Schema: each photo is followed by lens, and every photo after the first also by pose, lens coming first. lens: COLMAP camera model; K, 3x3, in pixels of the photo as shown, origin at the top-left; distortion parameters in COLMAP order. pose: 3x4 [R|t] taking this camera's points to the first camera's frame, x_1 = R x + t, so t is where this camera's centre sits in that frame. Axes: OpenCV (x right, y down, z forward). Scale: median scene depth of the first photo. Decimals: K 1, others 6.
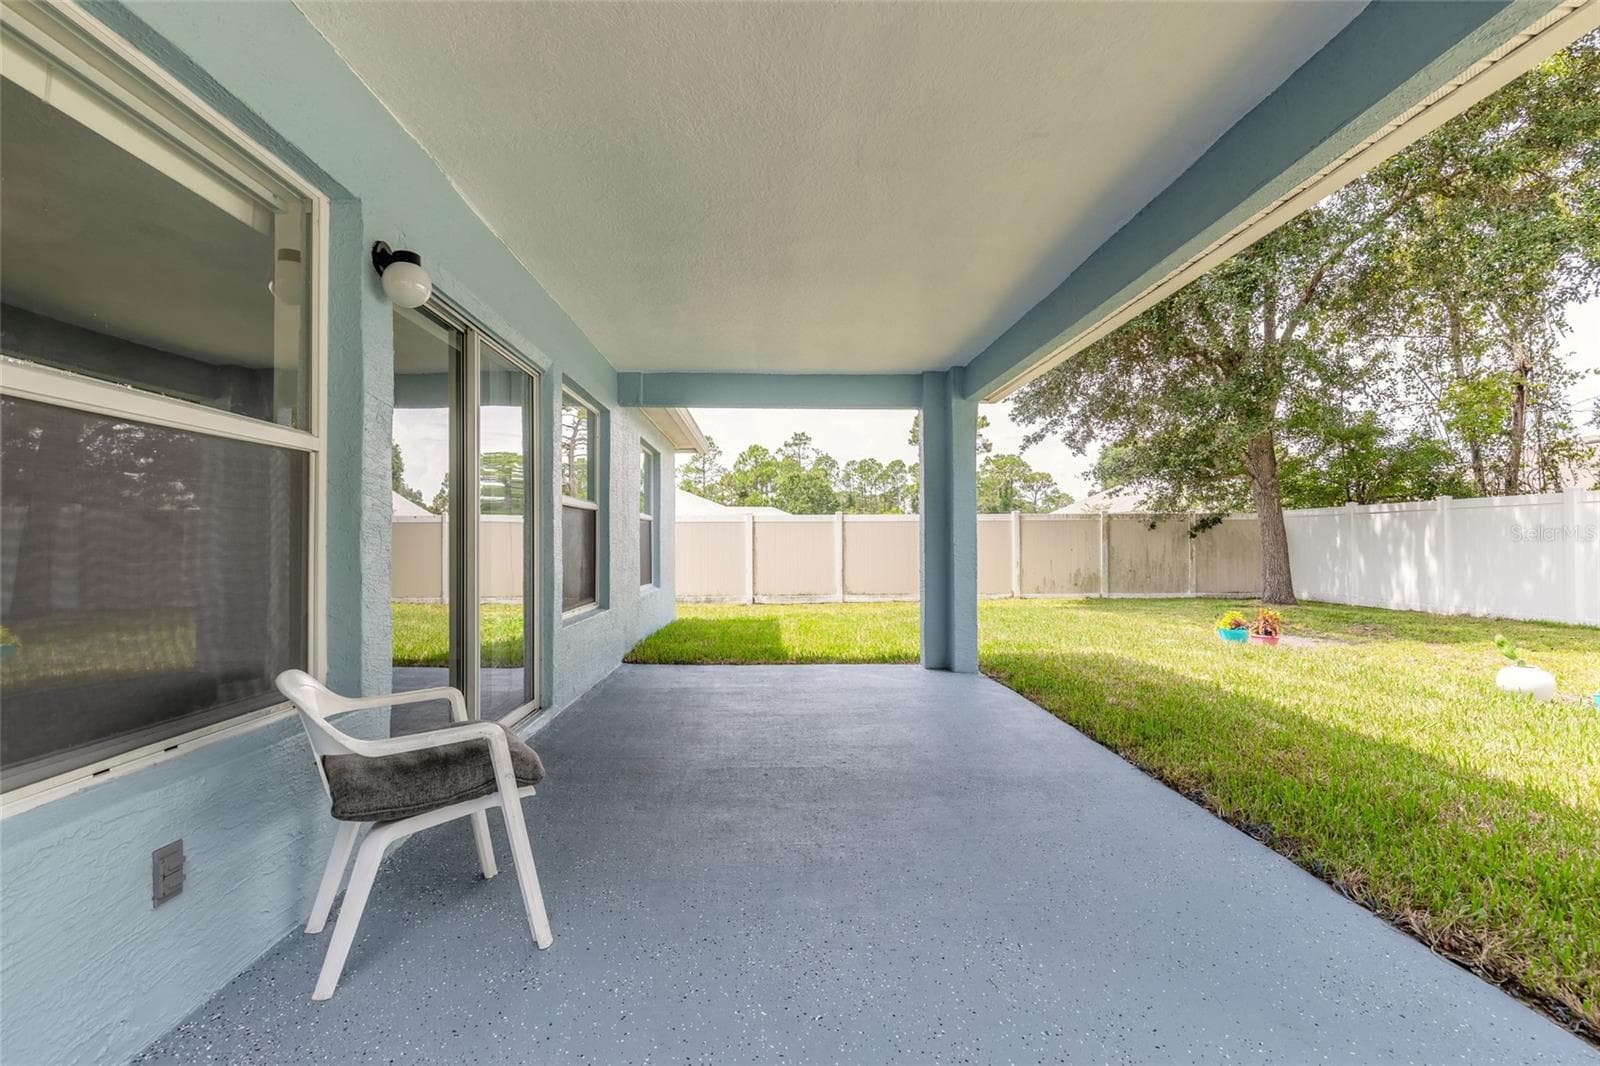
lens RADIAL K [[727.3, 0, 791.7], [0, 727.3, 534.8], [0, 0, 1]] dist [0.002445, -0.000010]
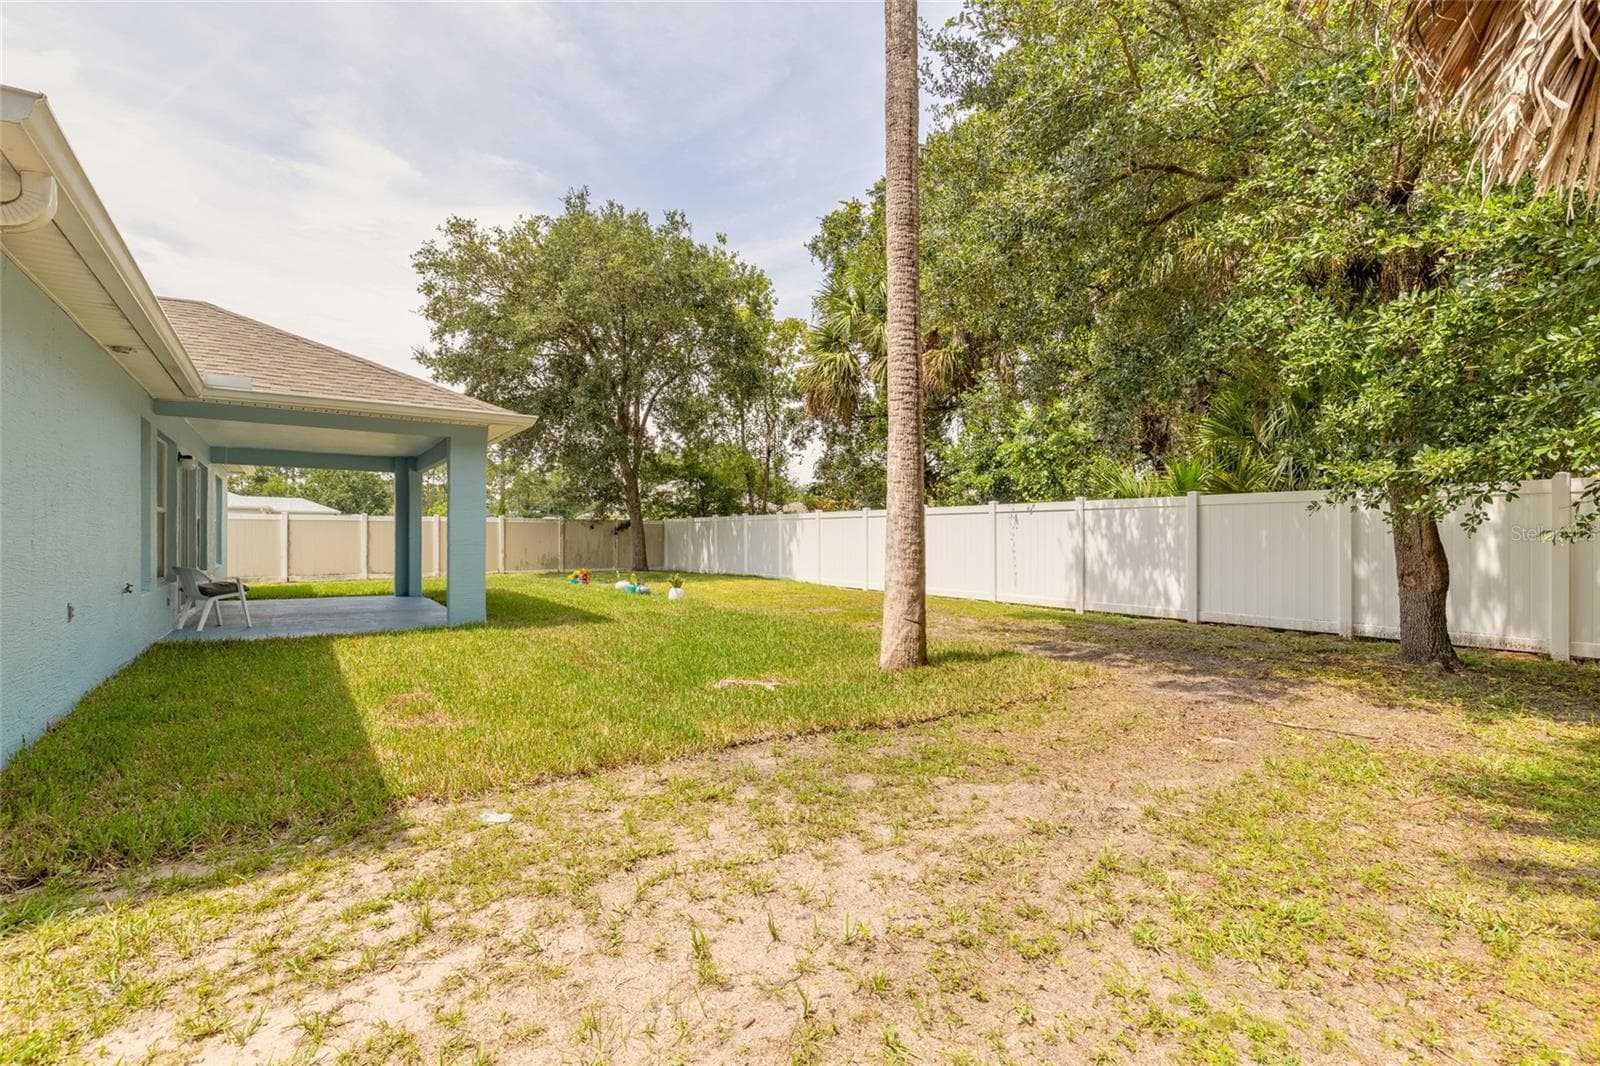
lens RADIAL K [[727.3, 0, 804.5], [0, 727.3, 541.9], [0, 0, 1]] dist [0.002445, -0.000010]
pose [[0.836609, 0.003406, 0.547789, 0.007569], [-0.013493, 0.999805, 0.014391, -0.009221], [-0.547634, -0.019431, 0.836493, -0.609531]]
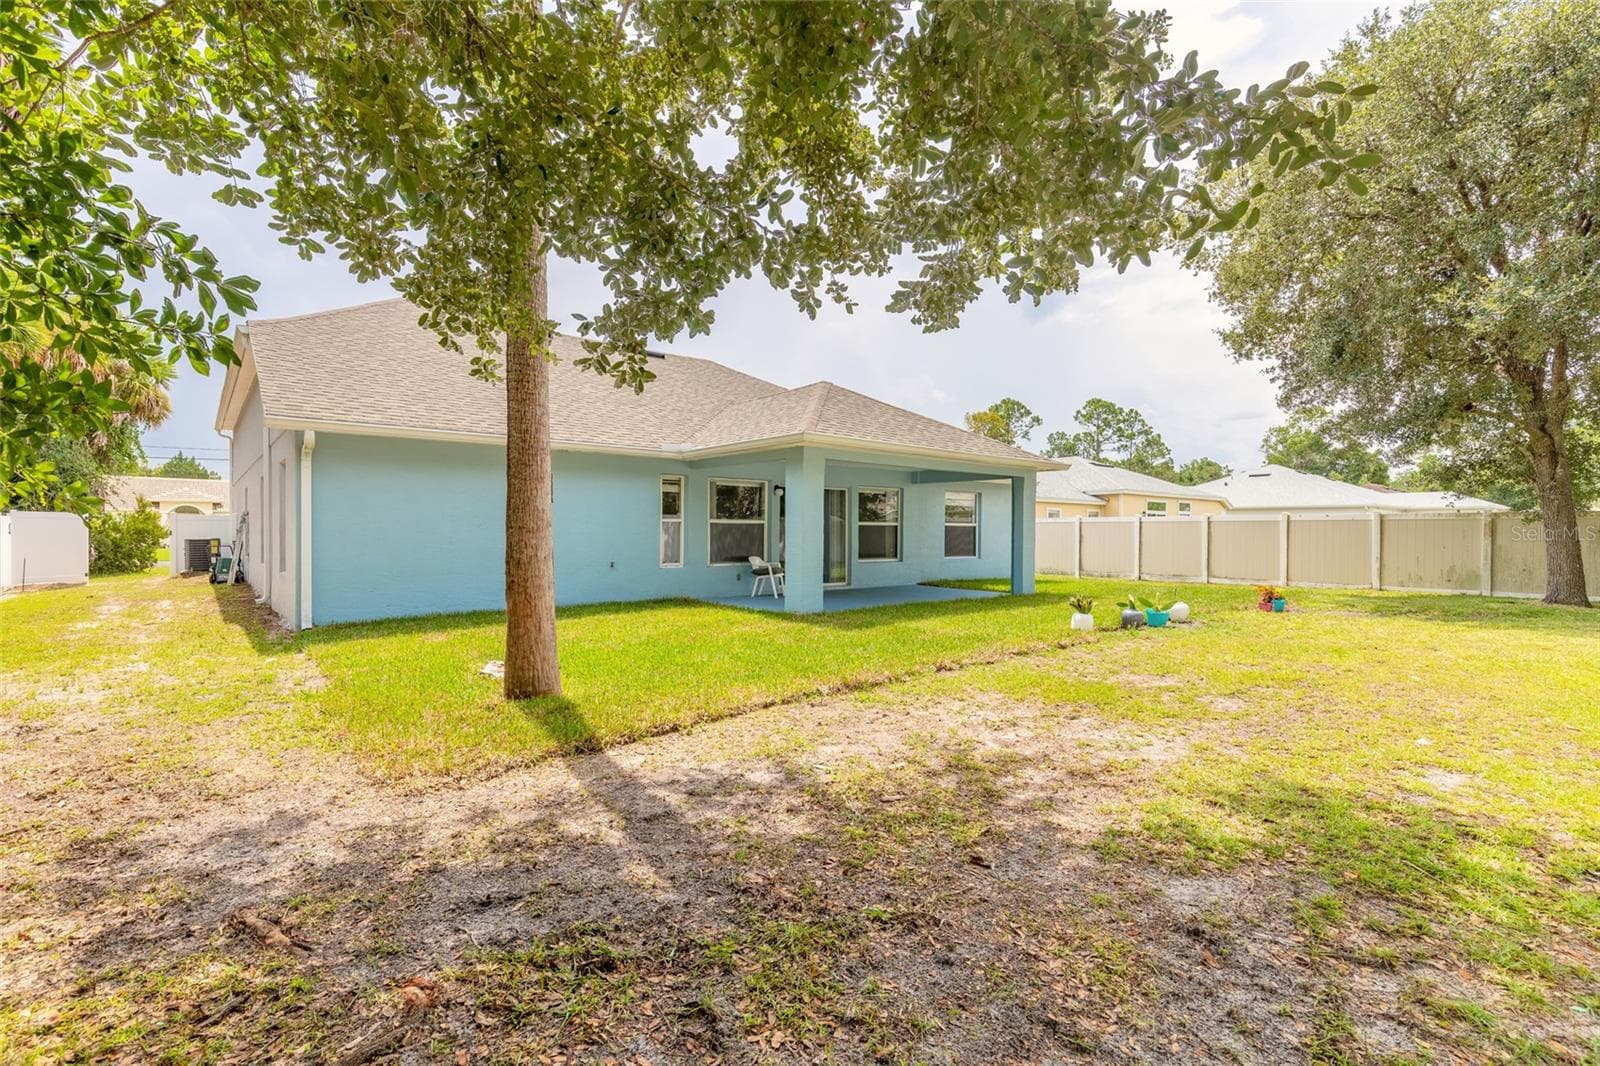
lens RADIAL K [[727.3, 0, 796.6], [0, 727.3, 532.3], [0, 0, 1]] dist [0.002445, -0.000010]
pose [[0.609599, 0.007843, -0.792671, 0.654411], [0.005125, 0.999891, 0.013834, -0.020105], [0.792693, -0.012495, 0.609492, -0.377571]]
